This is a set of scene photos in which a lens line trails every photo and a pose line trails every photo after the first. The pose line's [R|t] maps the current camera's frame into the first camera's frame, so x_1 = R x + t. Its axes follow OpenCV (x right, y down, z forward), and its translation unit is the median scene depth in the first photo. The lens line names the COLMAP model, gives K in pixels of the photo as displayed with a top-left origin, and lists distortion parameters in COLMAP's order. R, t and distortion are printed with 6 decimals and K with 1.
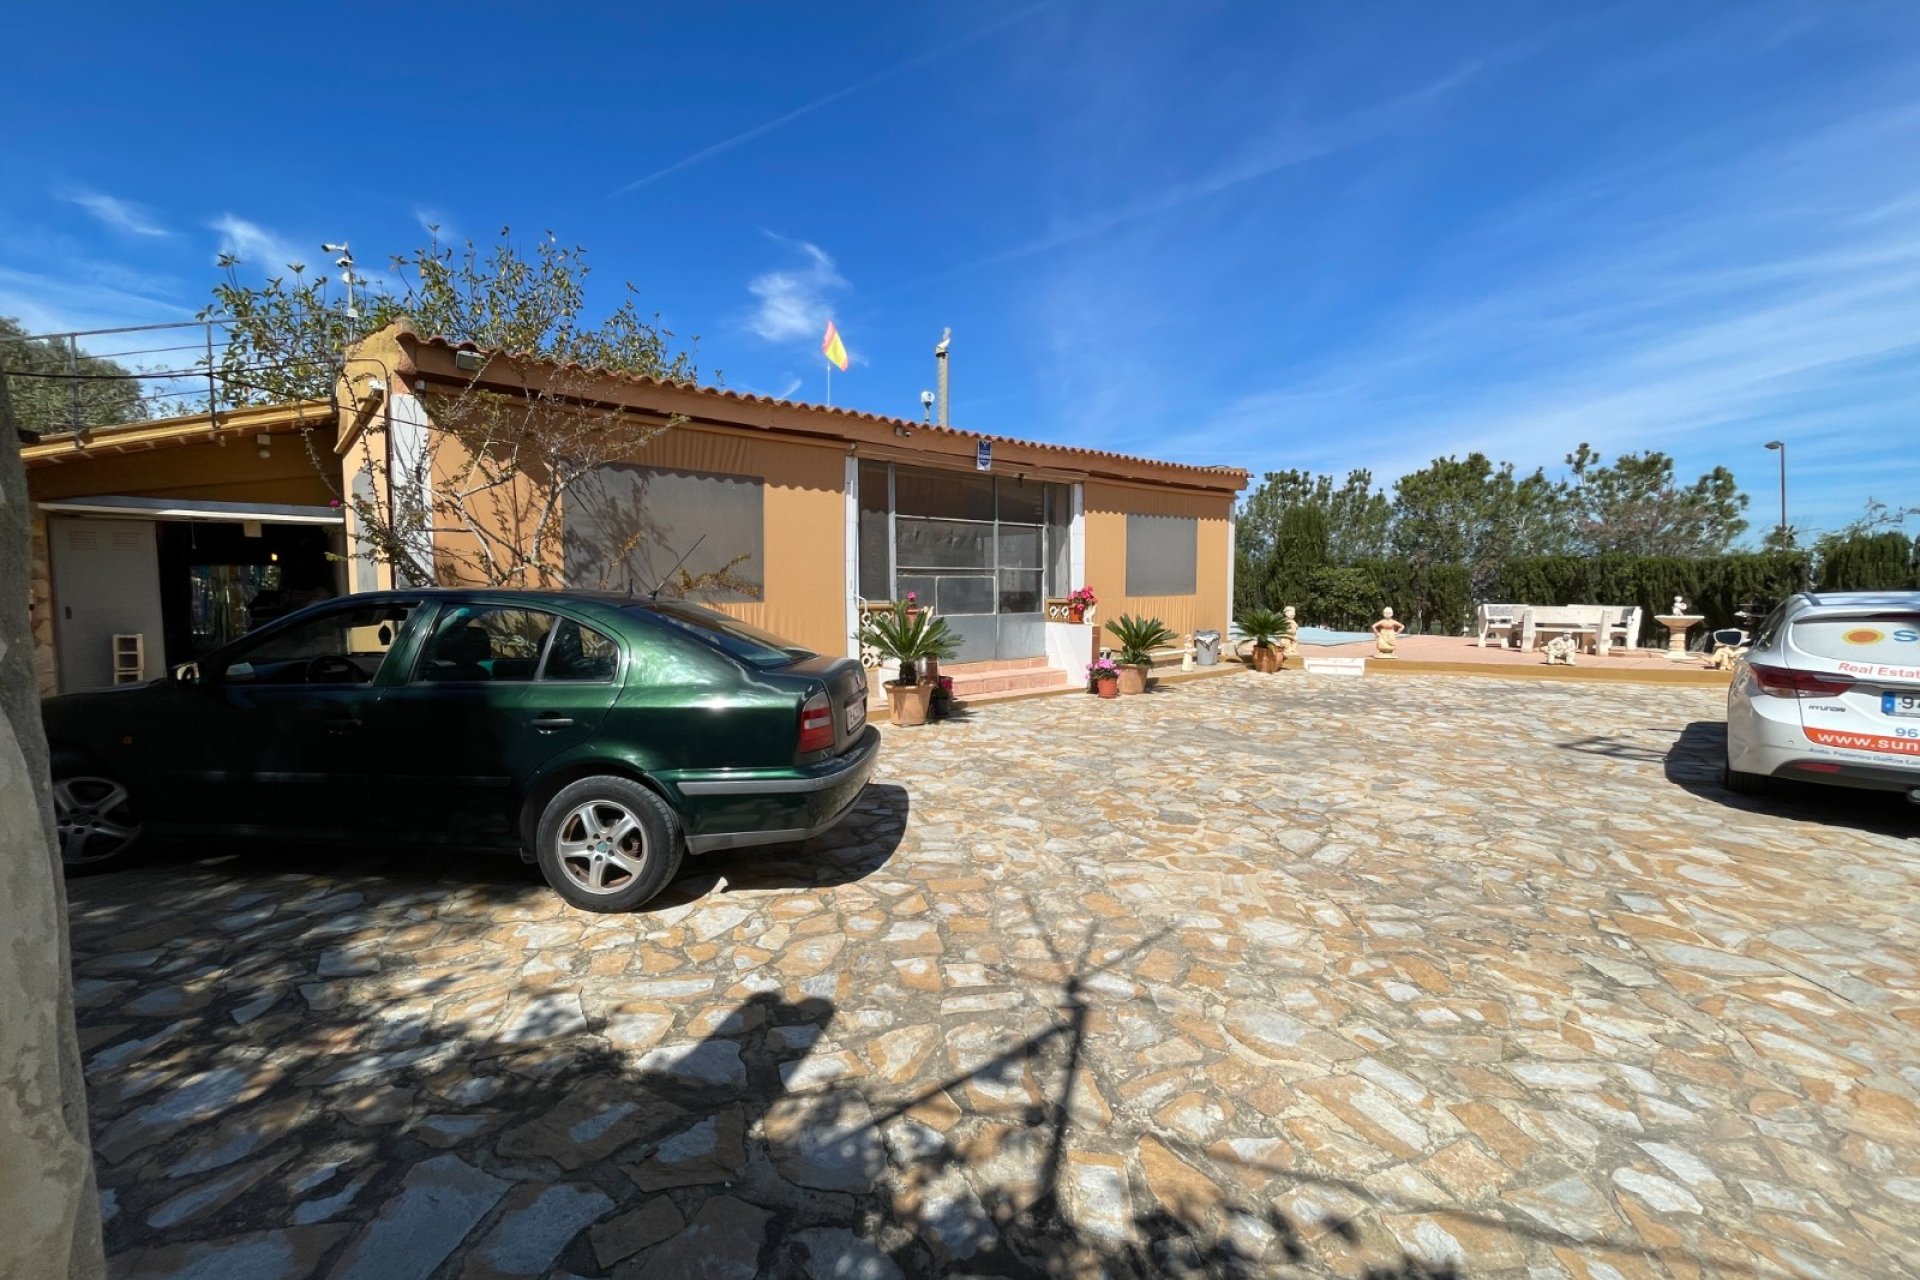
lens RADIAL K [[826.9, 0, 953.1], [0, 826.9, 643.8], [0, 0, 1]] dist [0.000700, -0.000398]
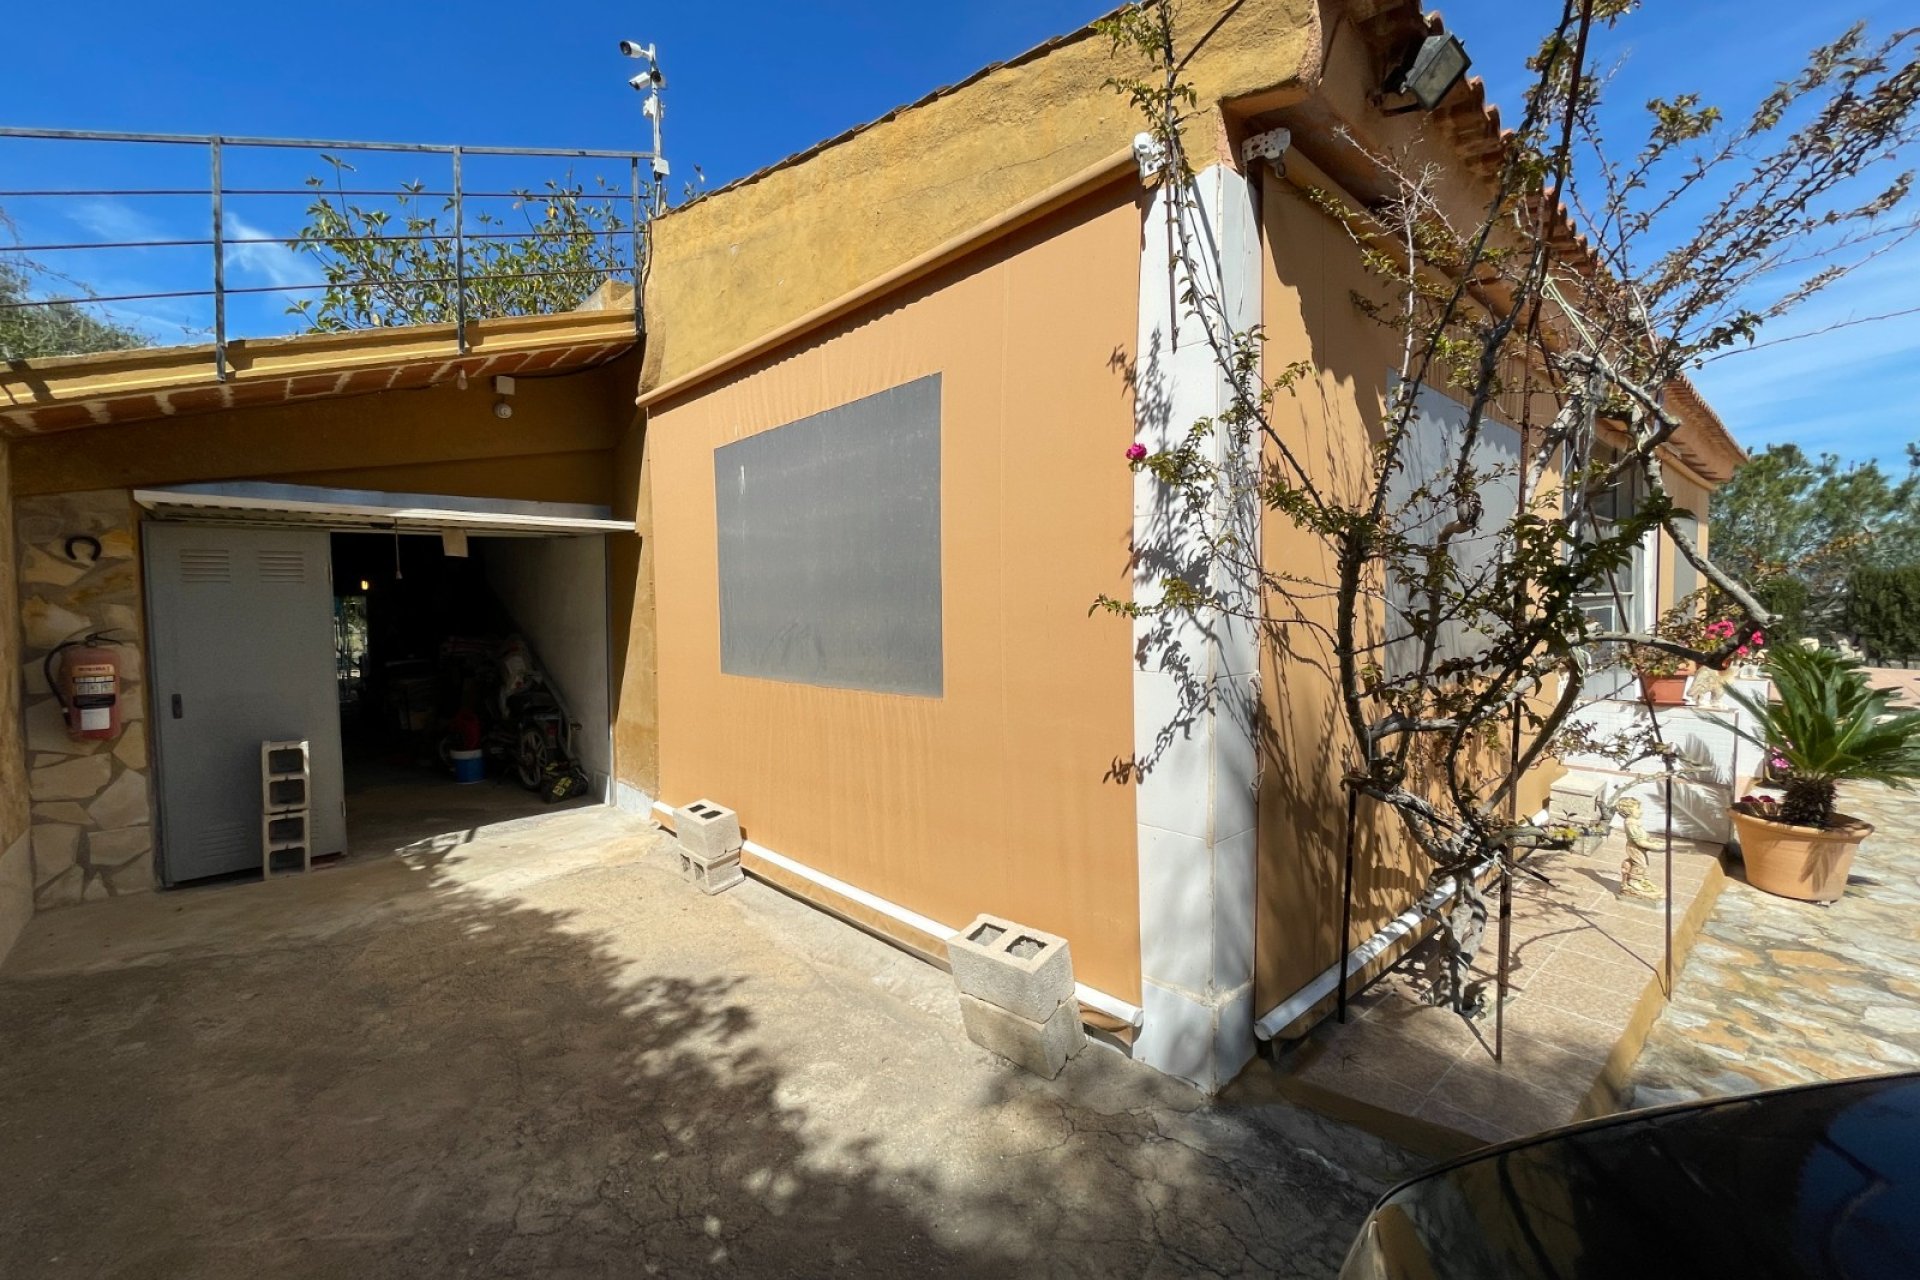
lens RADIAL K [[826.9, 0, 960.2], [0, 826.9, 643.2], [0, 0, 1]] dist [0.000700, -0.000398]
pose [[0.999340, -0.014568, 0.033274, -0.544649], [0.015203, 0.999706, -0.018898, -0.054251], [-0.032989, 0.019391, 0.999268, 0.426098]]
